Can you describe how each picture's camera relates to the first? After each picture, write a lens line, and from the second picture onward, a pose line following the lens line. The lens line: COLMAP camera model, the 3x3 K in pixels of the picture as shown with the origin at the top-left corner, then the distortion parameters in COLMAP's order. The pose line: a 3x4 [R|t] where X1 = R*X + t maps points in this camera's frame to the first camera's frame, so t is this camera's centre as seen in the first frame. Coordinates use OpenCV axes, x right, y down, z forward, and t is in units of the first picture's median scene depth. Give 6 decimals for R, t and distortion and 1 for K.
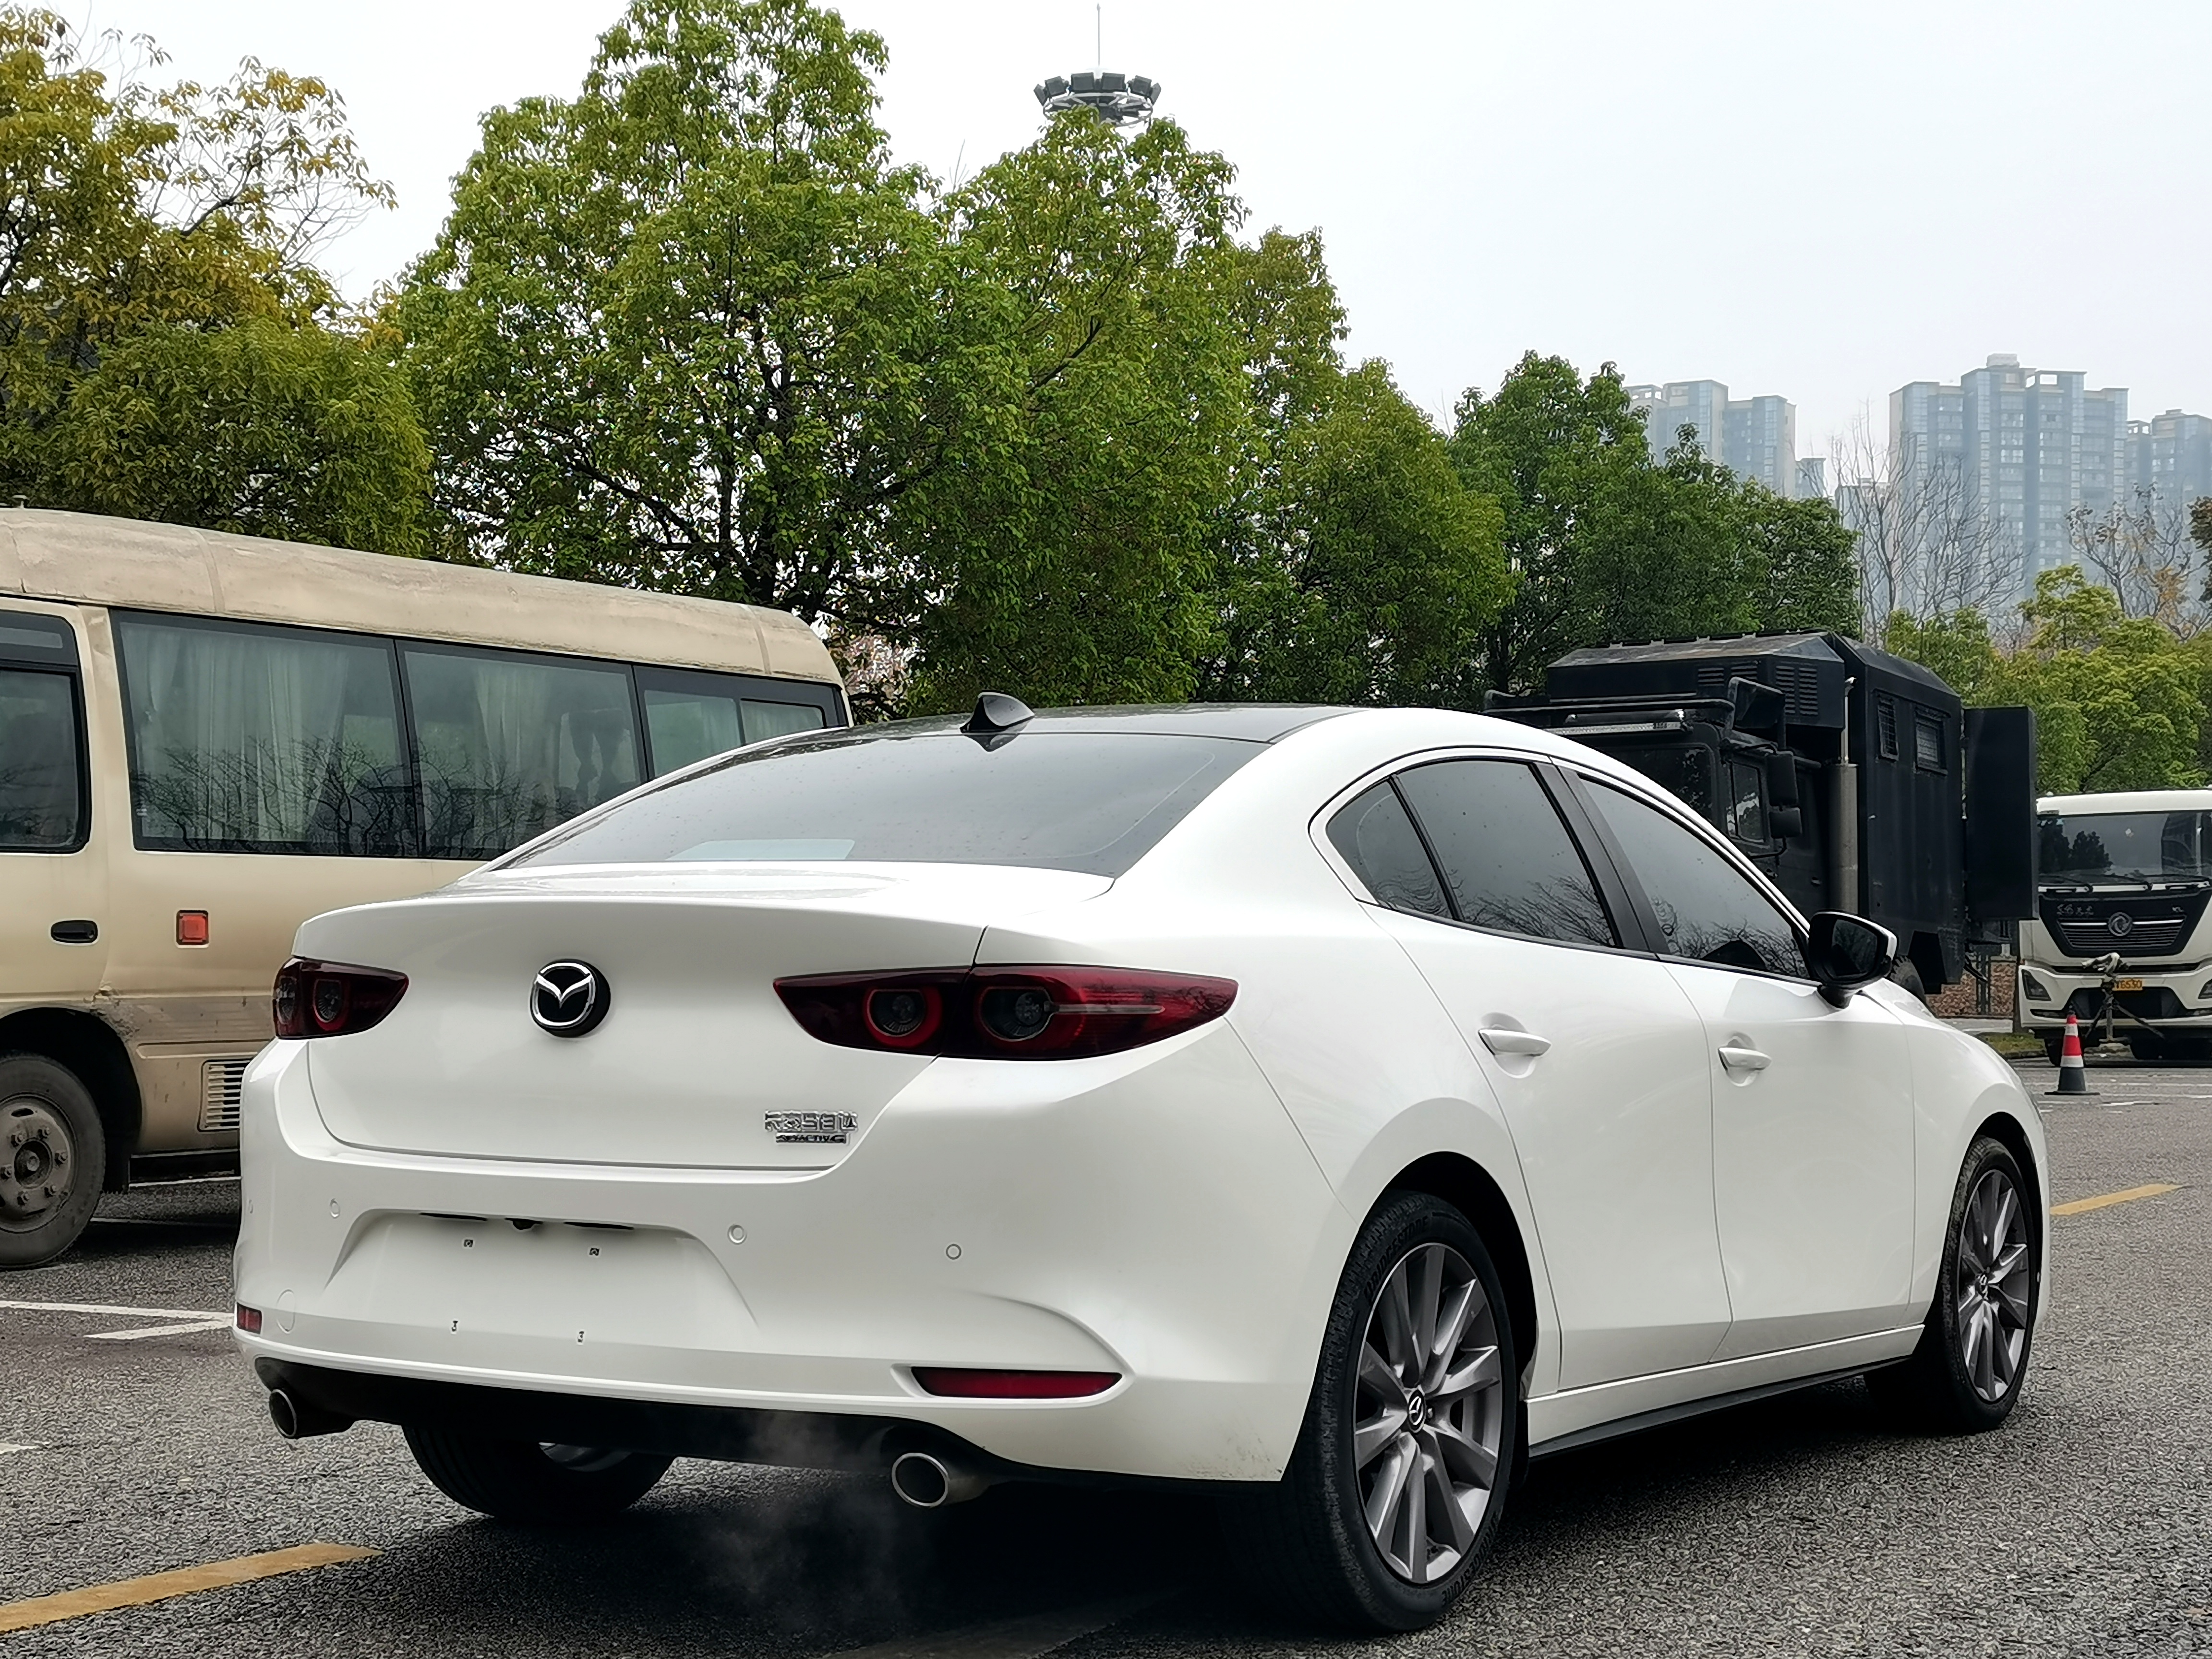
lens RADIAL K [[3291.9, 0, 1101.0], [0, 3291.9, 963.3], [0, 0, 1]] dist [0.016144, -0.032968]
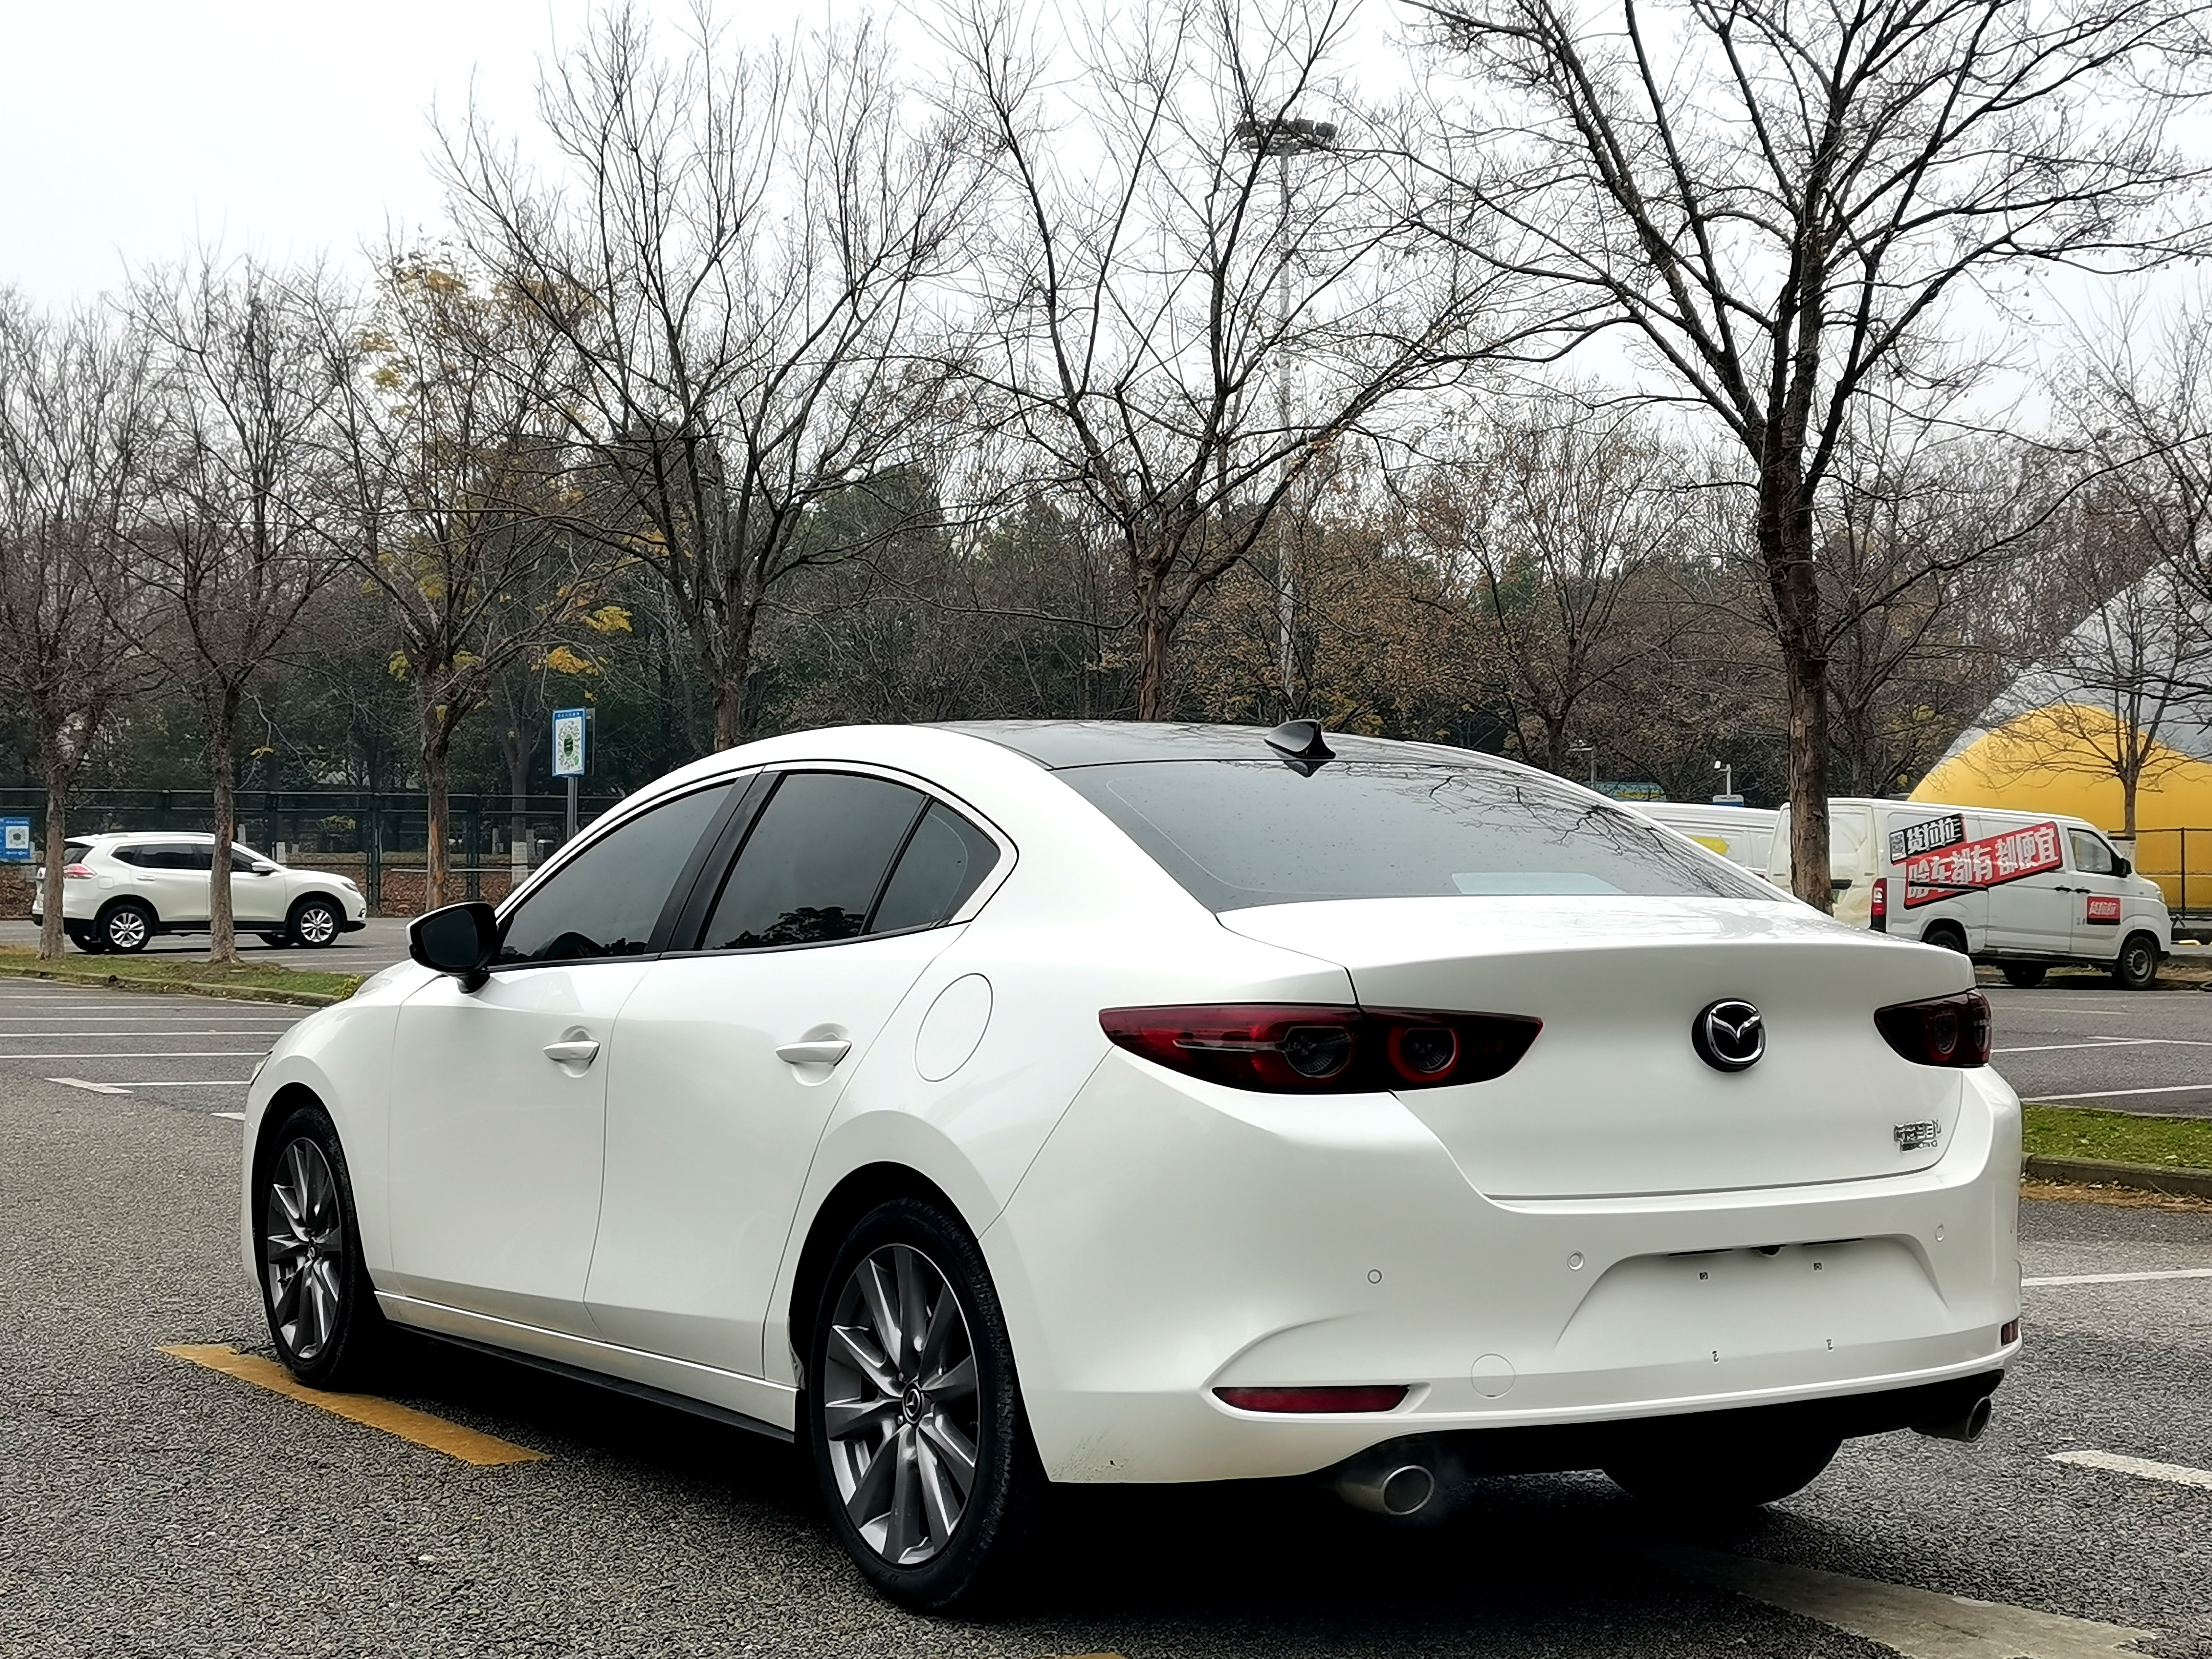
lens RADIAL K [[3256.4, 0, 1046.1], [0, 3256.4, 915.5], [0, 0, 1]] dist [0.122477, -0.007776]
pose [[0.443624, -0.022453, 0.895932, -0.205405], [0.002990, 0.999718, 0.023573, -0.009163], [-0.896208, -0.007779, 0.443566, 0.123567]]
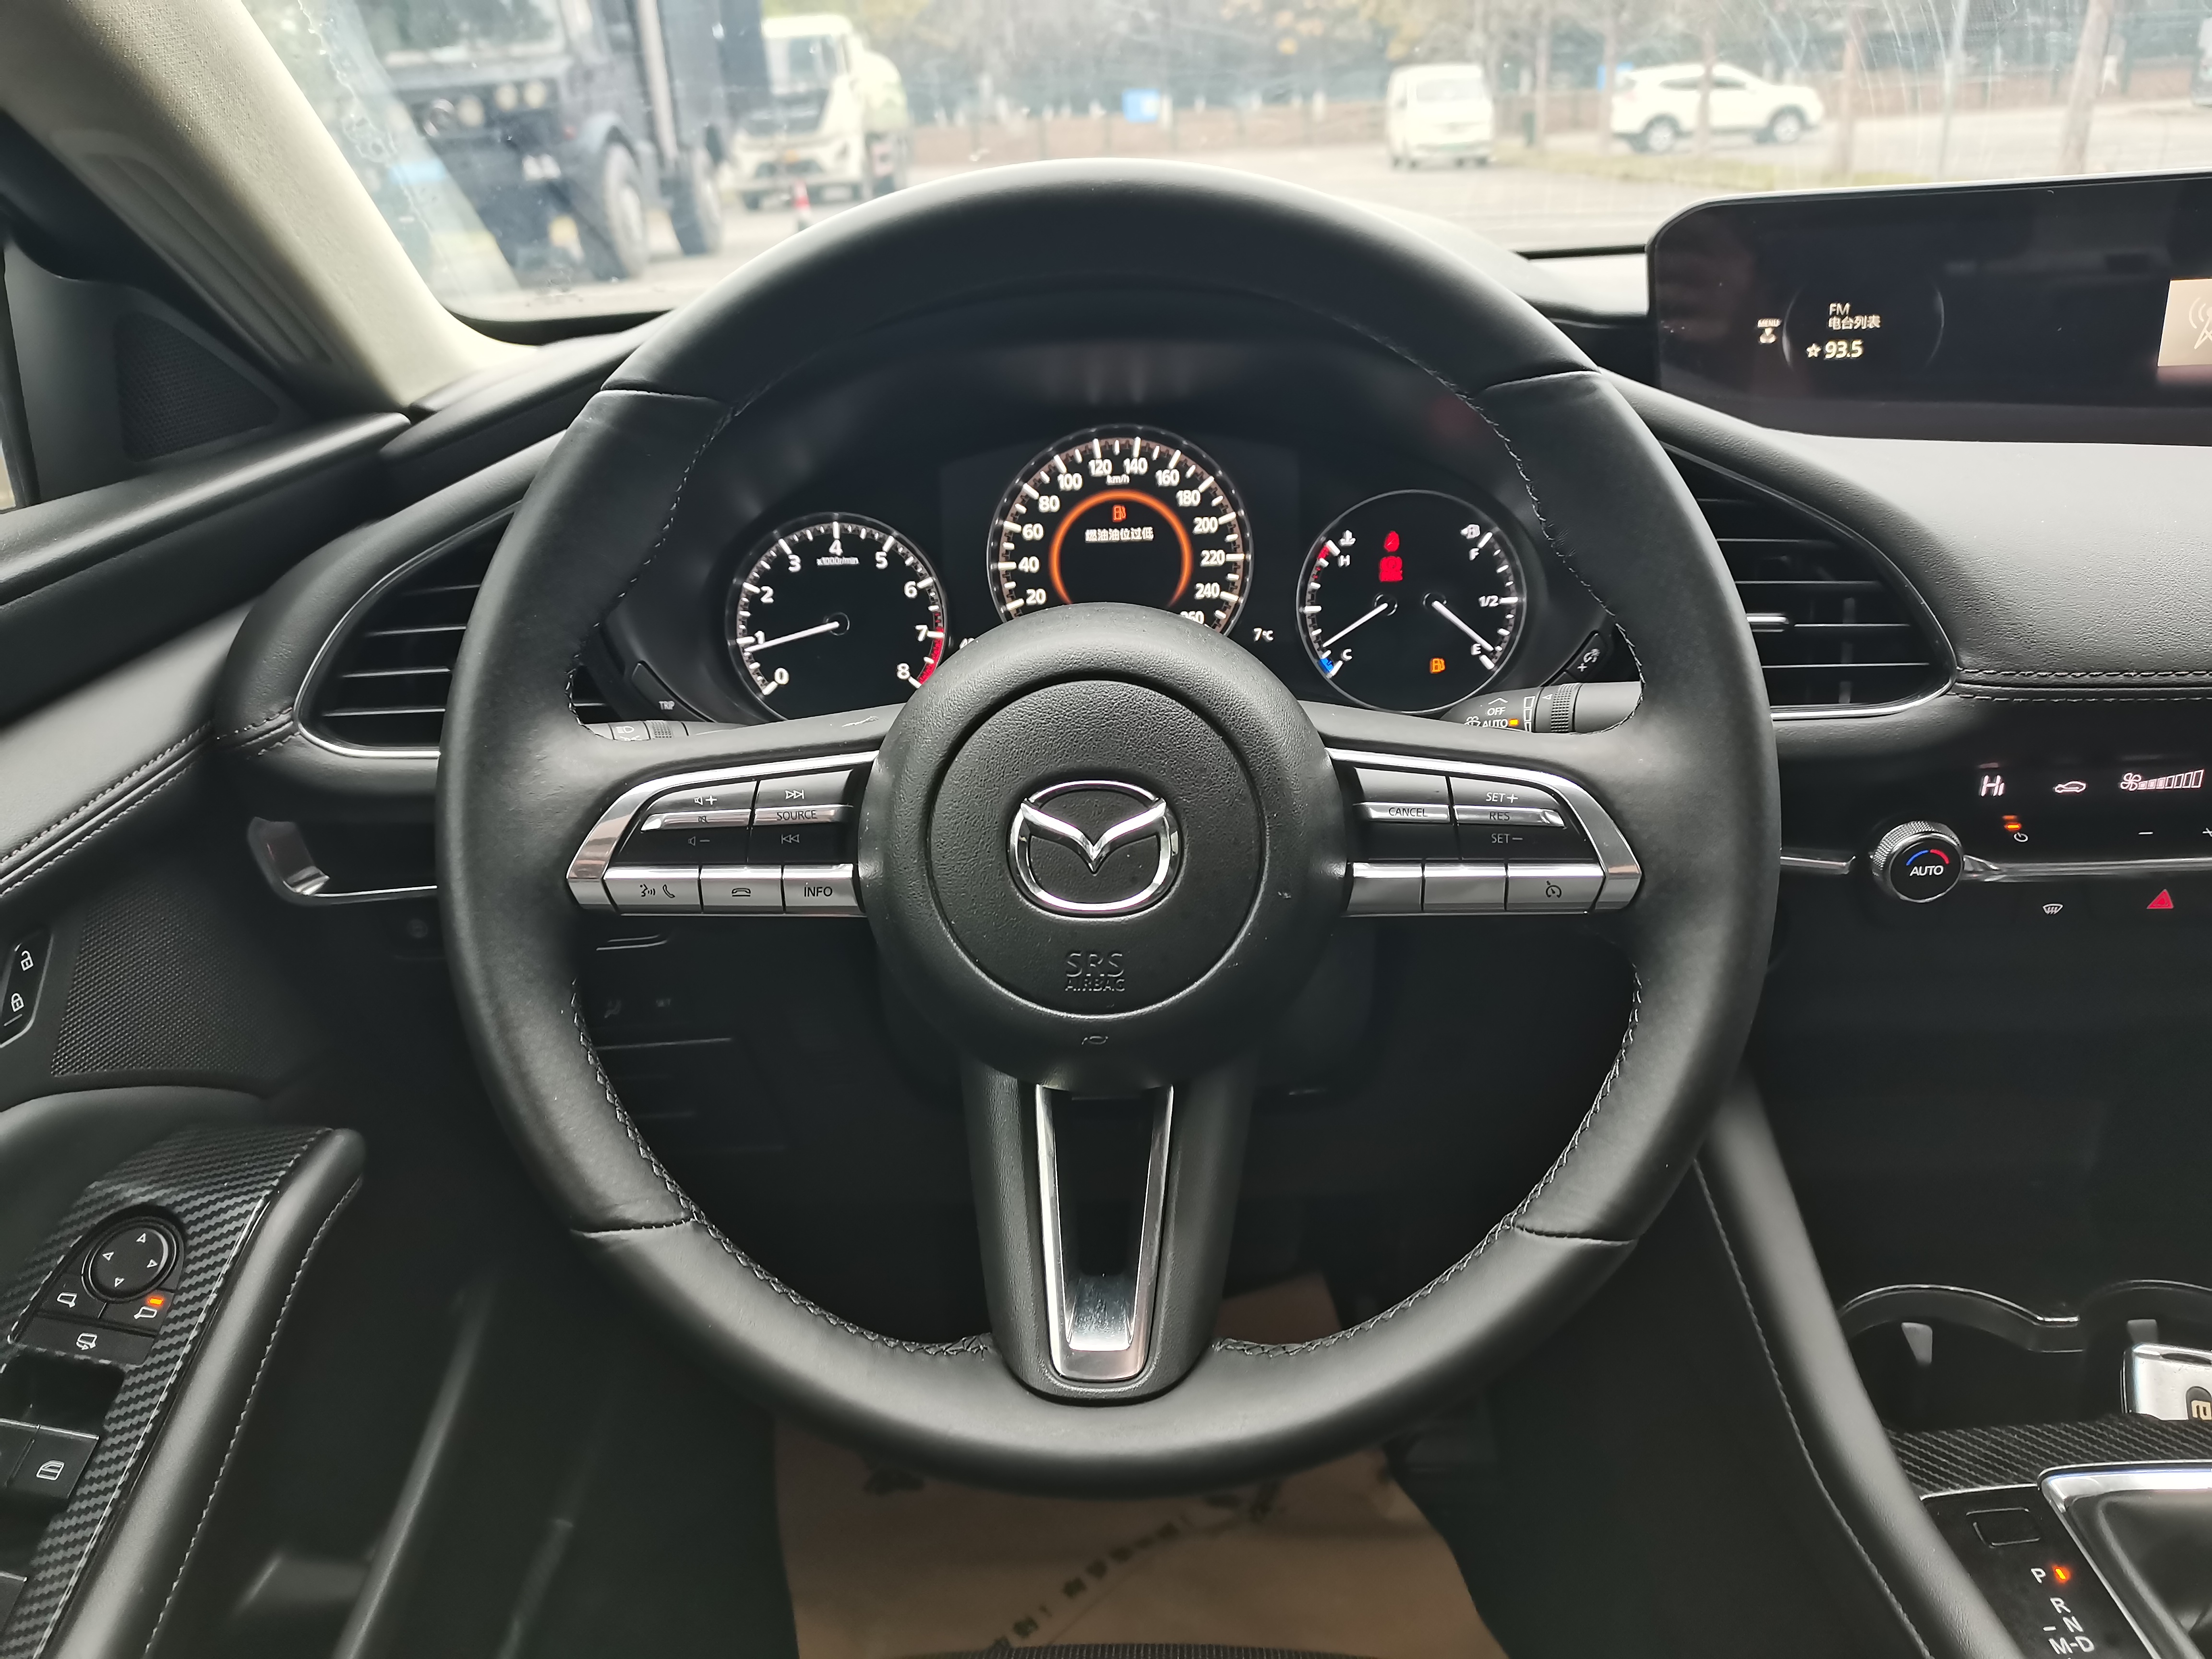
lens RADIAL K [[1697.1, 0, 1110.5], [0, 1697.1, 817.3], [0, 0, 1]] dist [0.018272, 0.010787]
pose [[0.865013, -0.235155, 0.443231, 0.006658], [0.056845, 0.923616, 0.379082, -0.003264], [-0.498518, -0.302715, 0.812307, 0.250234]]
